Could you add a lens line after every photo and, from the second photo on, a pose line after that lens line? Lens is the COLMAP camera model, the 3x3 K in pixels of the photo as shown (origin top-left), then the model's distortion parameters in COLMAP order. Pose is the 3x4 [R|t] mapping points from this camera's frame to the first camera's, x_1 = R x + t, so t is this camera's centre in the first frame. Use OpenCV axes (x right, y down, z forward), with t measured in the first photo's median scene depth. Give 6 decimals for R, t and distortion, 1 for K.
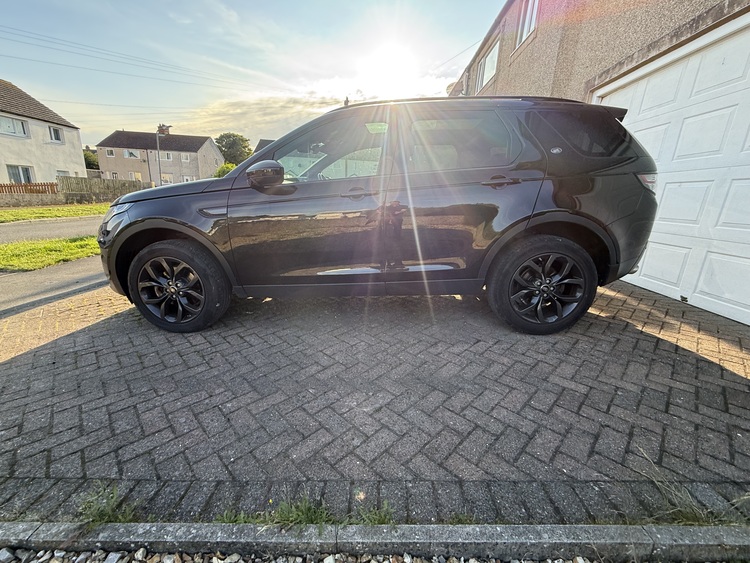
lens RADIAL K [[313.8, 0, 375.0], [0, 313.8, 281.5], [0, 0, 1]] dist [0.000654, -0.000015]
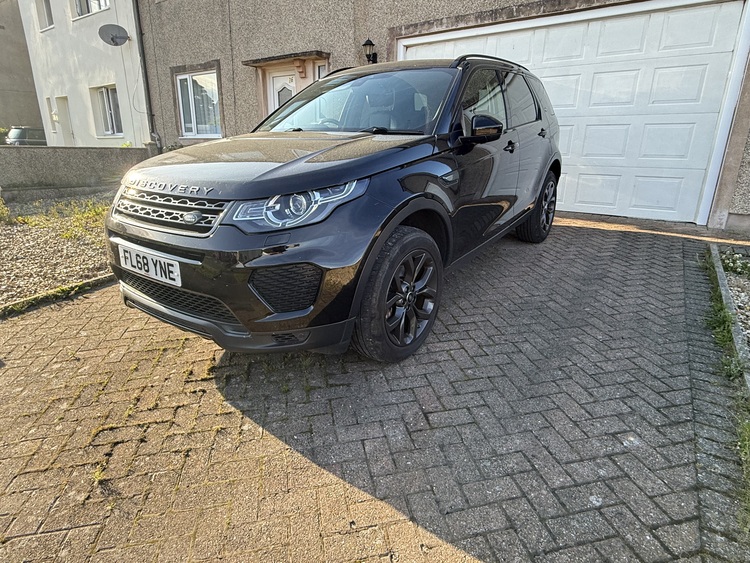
lens RADIAL K [[423.2, 0, 375.0], [0, 423.2, 281.5], [0, 0, 1]] dist [-0.001580, 0.000828]
pose [[0.535521, -0.301103, 0.789021, -1.425611], [0.236116, 0.950405, 0.202434, -0.220274], [-0.810843, 0.077893, 0.580057, 0.506219]]
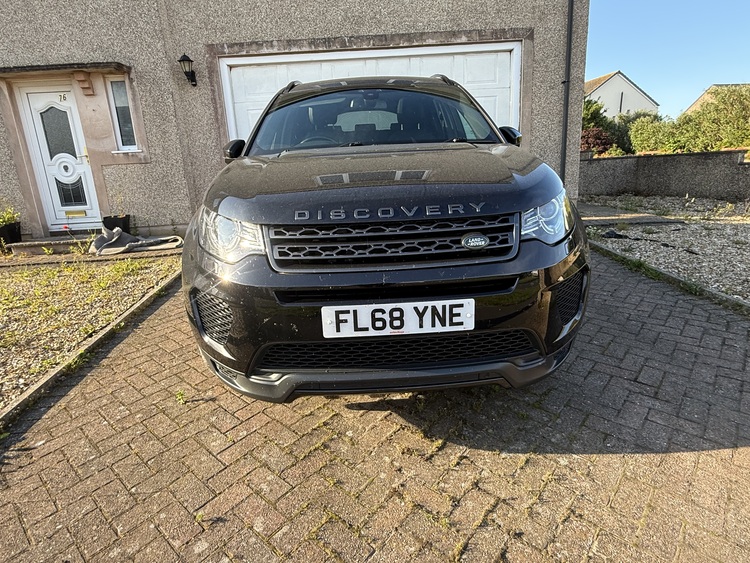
lens RADIAL K [[423.2, 0, 375.0], [0, 423.2, 281.5], [0, 0, 1]] dist [-0.001580, 0.000828]
pose [[-0.084840, -0.304375, 0.948767, -1.558893], [0.306940, 0.897910, 0.315507, -0.441257], [-0.947940, 0.317982, 0.017246, 1.358707]]
